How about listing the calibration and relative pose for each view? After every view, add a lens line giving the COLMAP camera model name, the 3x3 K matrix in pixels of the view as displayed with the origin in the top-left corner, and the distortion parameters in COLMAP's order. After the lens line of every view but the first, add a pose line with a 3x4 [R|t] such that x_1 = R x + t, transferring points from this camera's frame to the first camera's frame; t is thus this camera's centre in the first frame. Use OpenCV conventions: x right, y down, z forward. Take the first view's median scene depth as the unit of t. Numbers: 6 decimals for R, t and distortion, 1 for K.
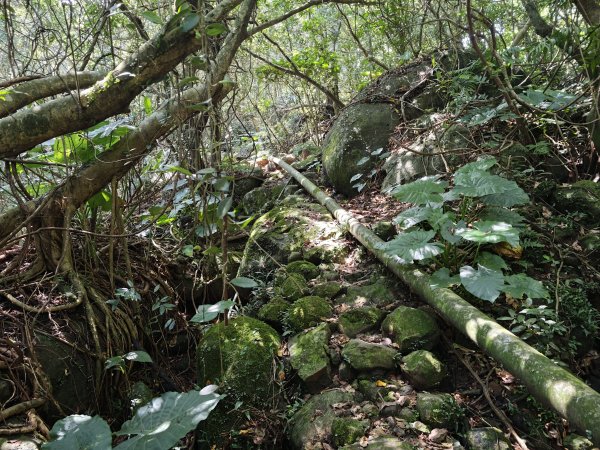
lens RADIAL K [[404.5, 0, 297.9], [0, 404.5, 224.1], [0, 0, 1]] dist [0.010081, -0.010433]
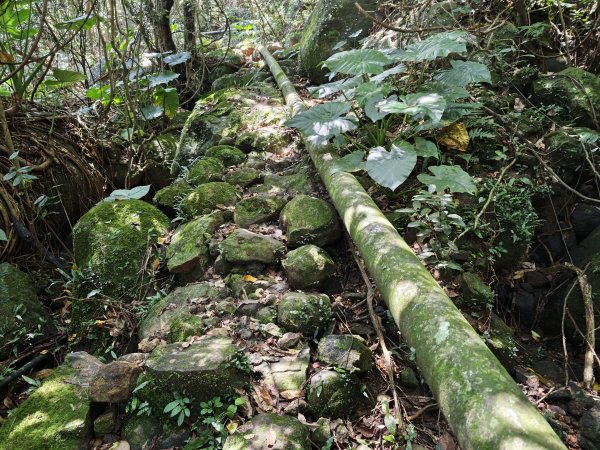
lens RADIAL K [[404.5, 0, 301.6], [0, 404.5, 225.9], [0, 0, 1]] dist [0.010081, -0.010433]
pose [[0.997782, 0.065811, 0.010005, 0.247493], [-0.066386, 0.972664, 0.222527, 0.080957], [0.004913, -0.222698, 0.974875, 0.181474]]
